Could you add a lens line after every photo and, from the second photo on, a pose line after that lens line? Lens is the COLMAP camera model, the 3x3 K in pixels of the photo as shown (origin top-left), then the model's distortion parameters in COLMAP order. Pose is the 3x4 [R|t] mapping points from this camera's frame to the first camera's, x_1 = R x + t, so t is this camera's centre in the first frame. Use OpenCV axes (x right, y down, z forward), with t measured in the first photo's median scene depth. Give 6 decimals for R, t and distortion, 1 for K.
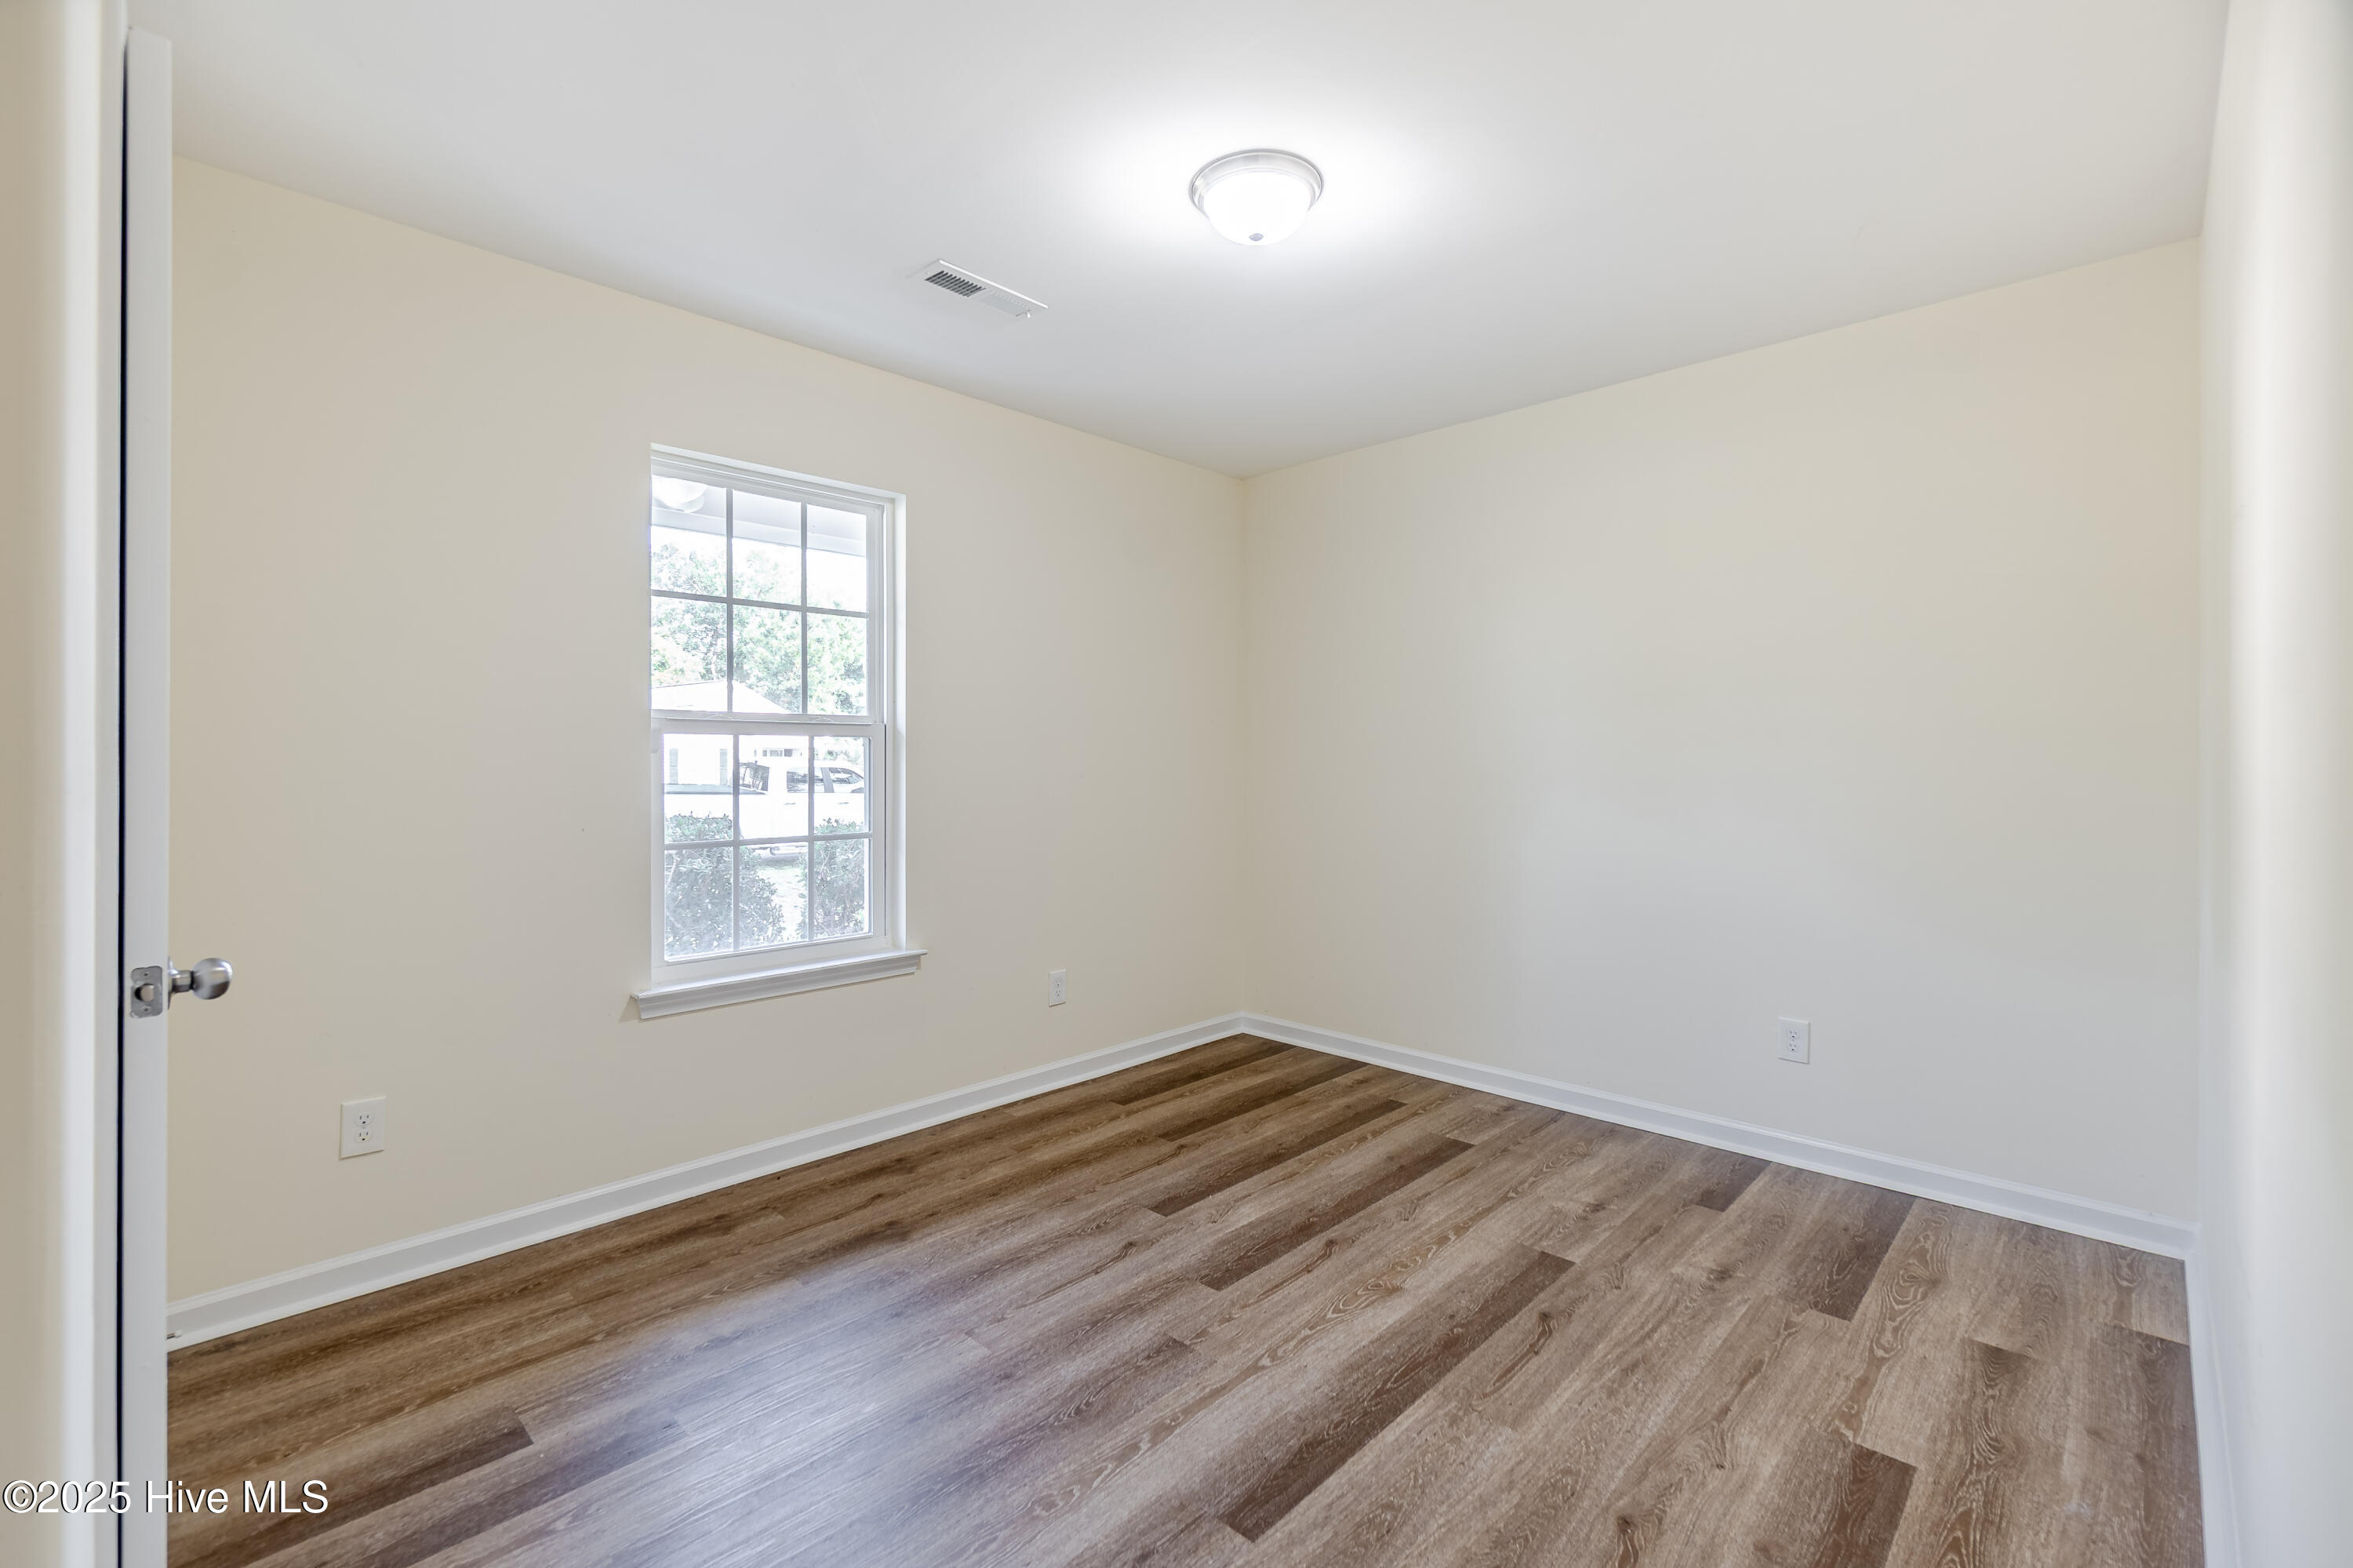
lens RADIAL K [[1023.9, 0, 1165.8], [0, 1023.9, 745.4], [0, 0, 1]] dist [0.000643, 0.001512]
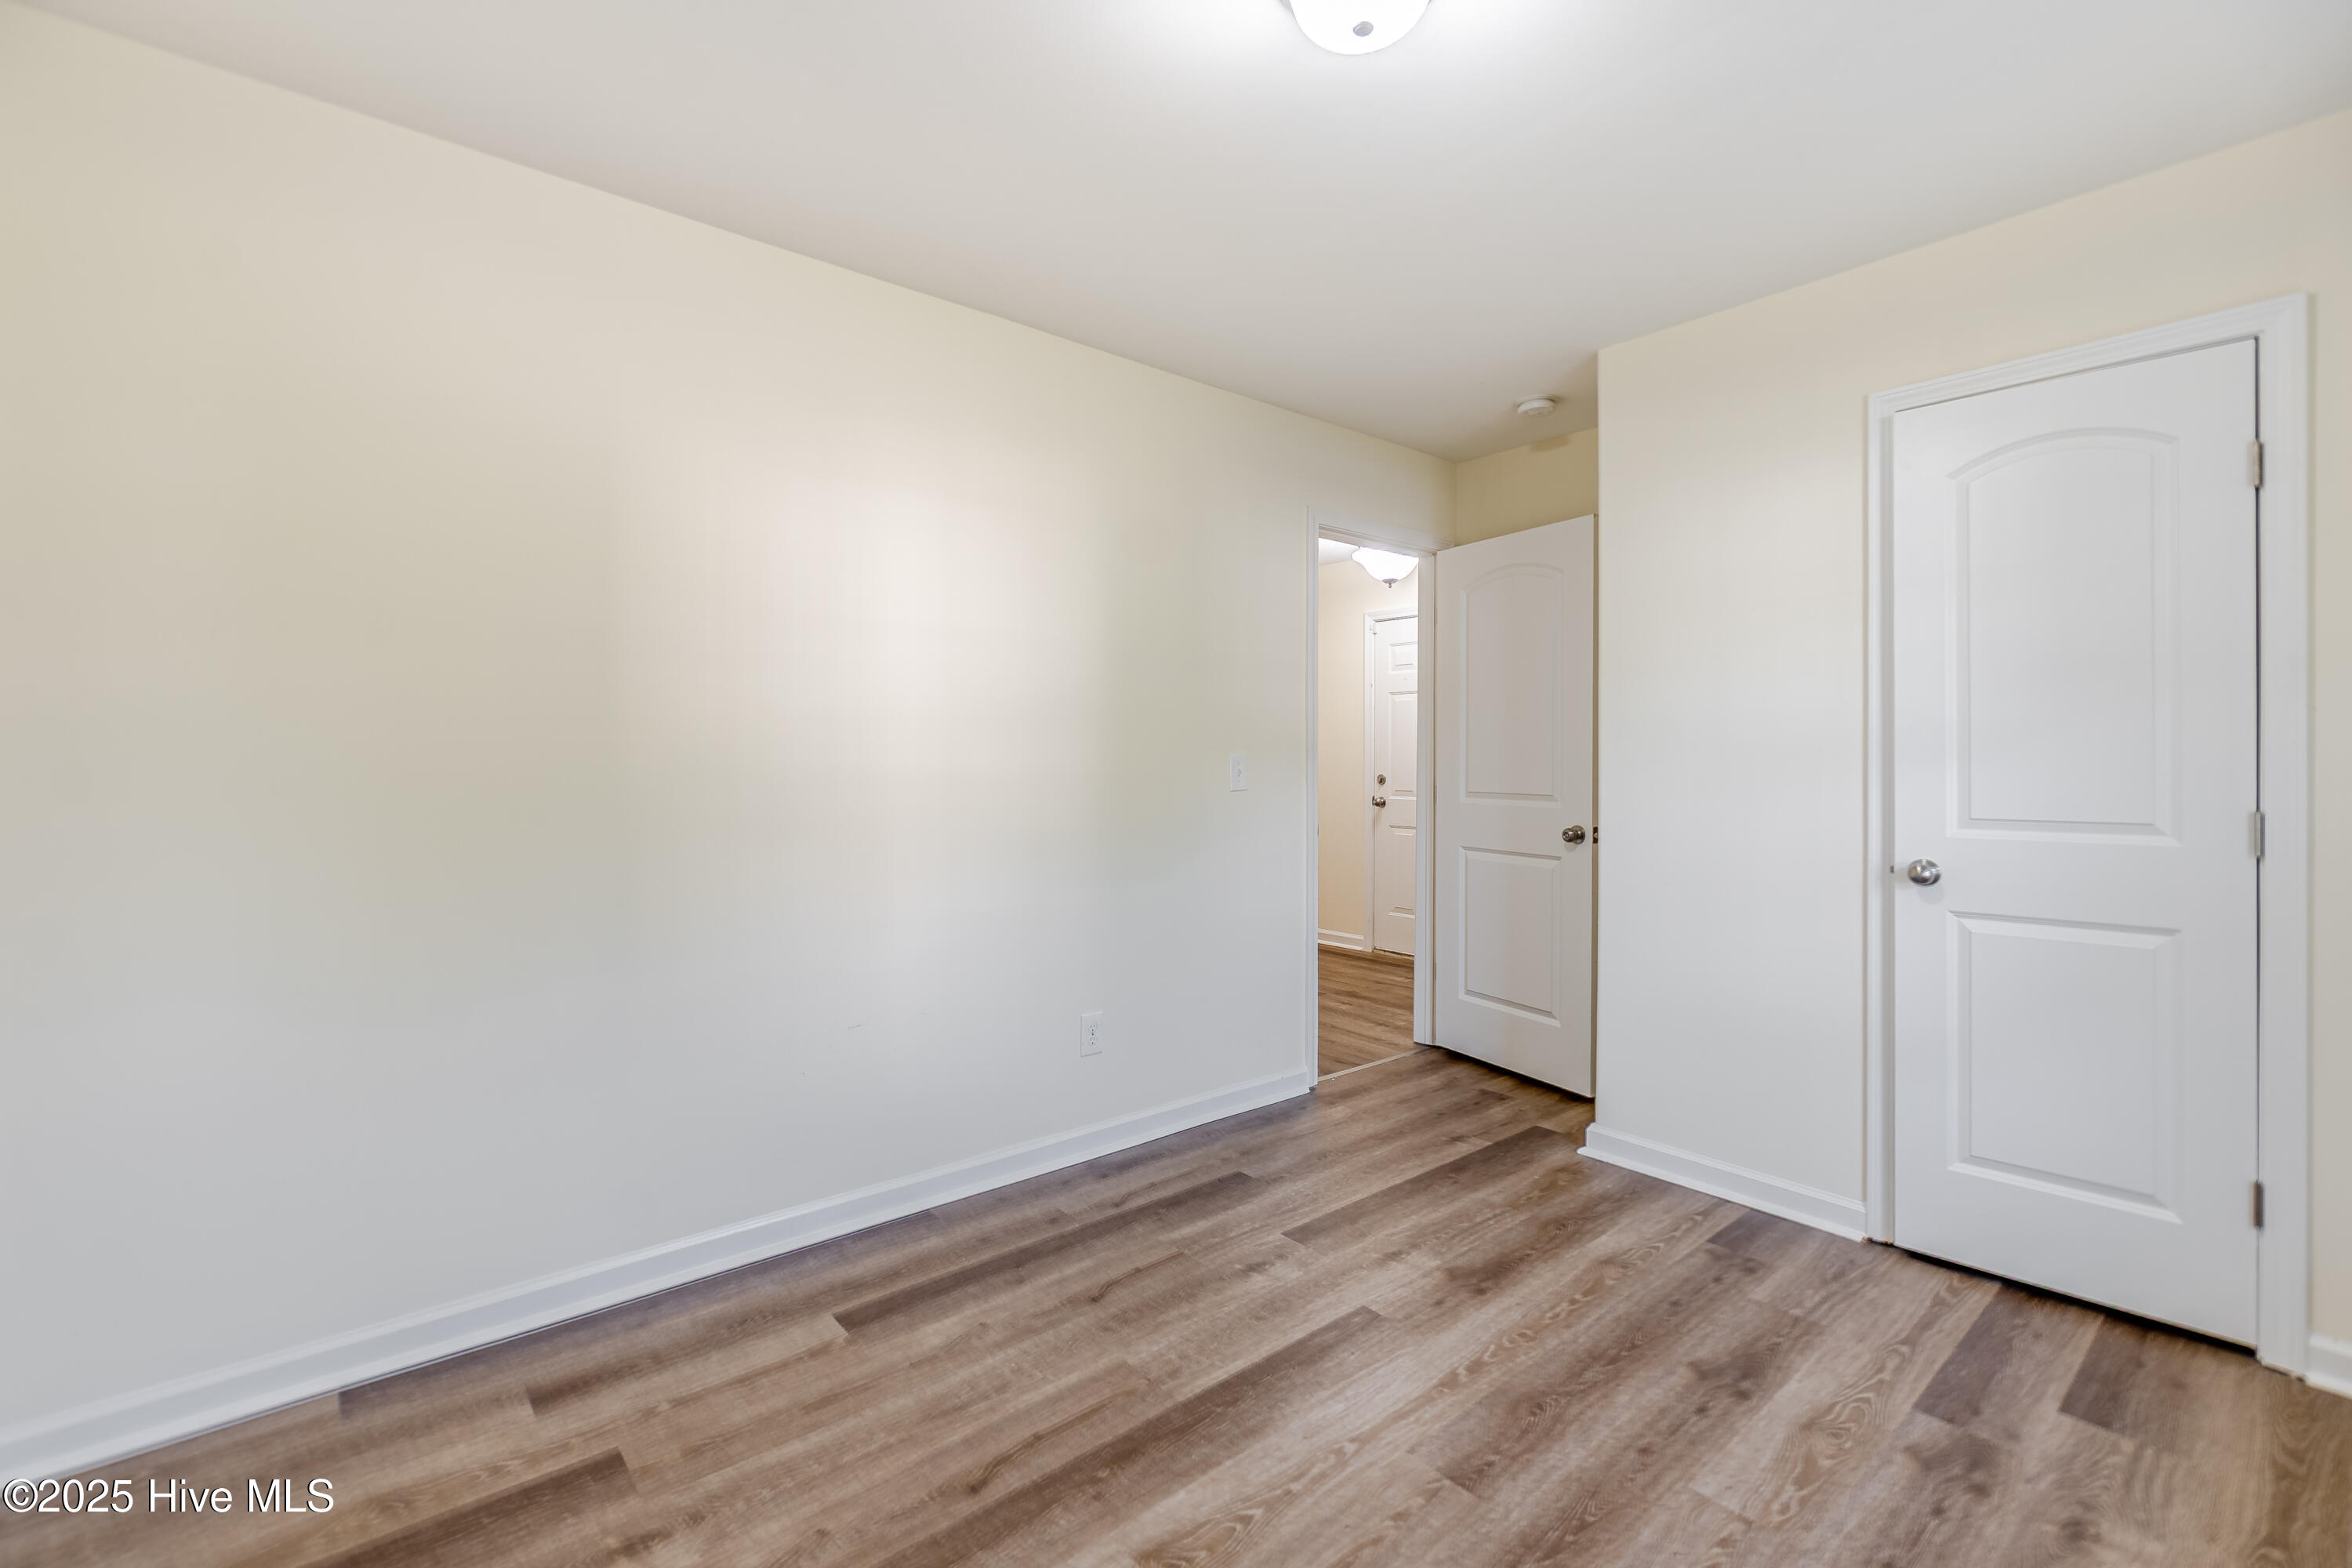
lens RADIAL K [[1023.4, 0, 1176.3], [0, 1023.4, 769.7], [0, 0, 1]] dist [0.000643, 0.001512]
pose [[-0.995756, -0.005846, 0.091846, 0.161821], [-0.006209, 0.999974, -0.003661, 0.026957], [-0.091822, -0.004215, -0.995766, 1.815745]]
